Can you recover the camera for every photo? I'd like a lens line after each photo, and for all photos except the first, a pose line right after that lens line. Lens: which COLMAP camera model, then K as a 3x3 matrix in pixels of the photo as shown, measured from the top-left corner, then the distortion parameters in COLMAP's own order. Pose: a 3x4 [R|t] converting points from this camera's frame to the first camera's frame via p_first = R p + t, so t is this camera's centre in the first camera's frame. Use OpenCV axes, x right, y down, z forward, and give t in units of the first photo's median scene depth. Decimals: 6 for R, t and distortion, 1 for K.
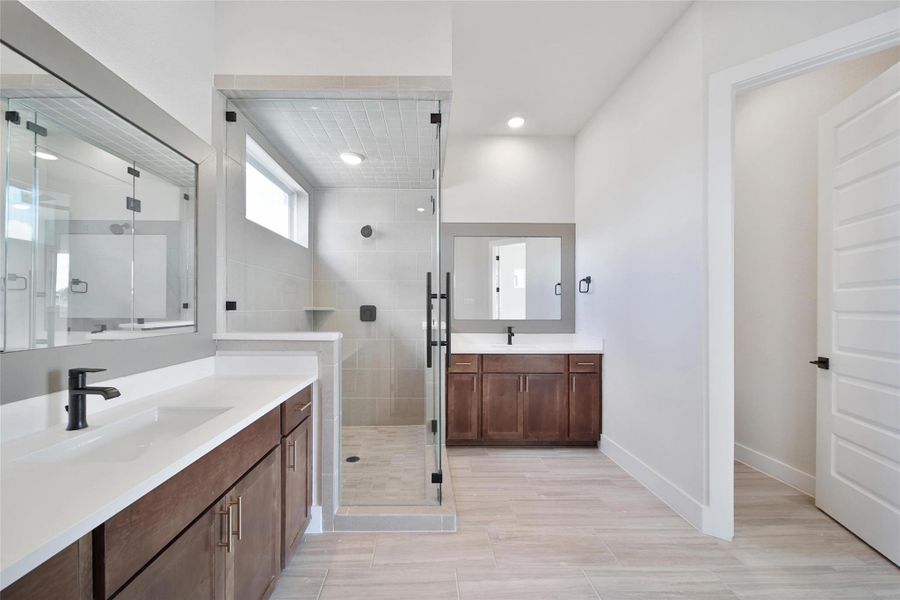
lens RADIAL K [[330.3, 0, 455.9], [0, 330.3, 307.0], [0, 0, 1]] dist [-0.000642, -0.000941]
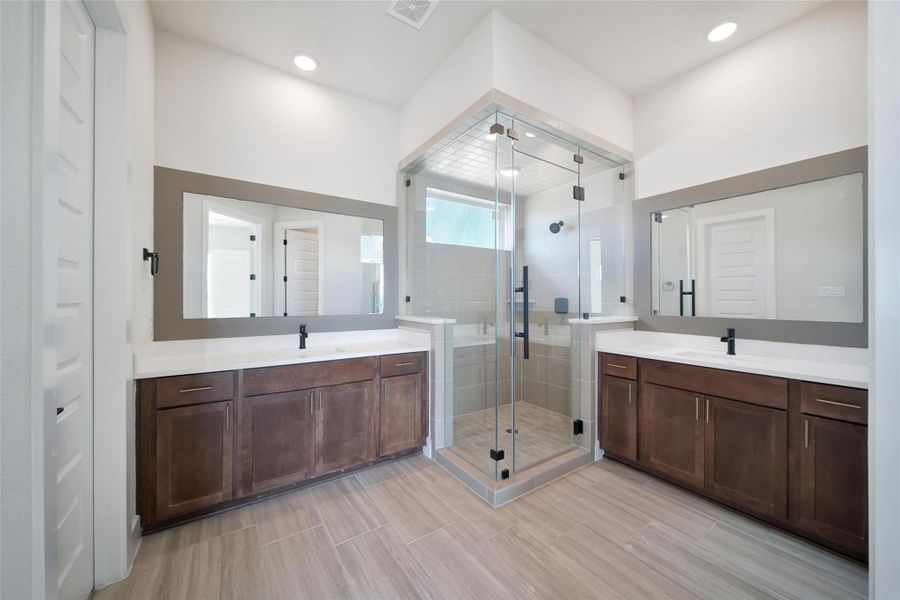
lens RADIAL K [[330.3, 0, 455.4], [0, 330.3, 298.6], [0, 0, 1]] dist [-0.000642, -0.000941]
pose [[0.561306, -0.002005, -0.827606, 0.642614], [-0.000368, 0.999996, -0.002672, -0.000895], [0.827608, 0.001805, 0.561303, 0.223246]]
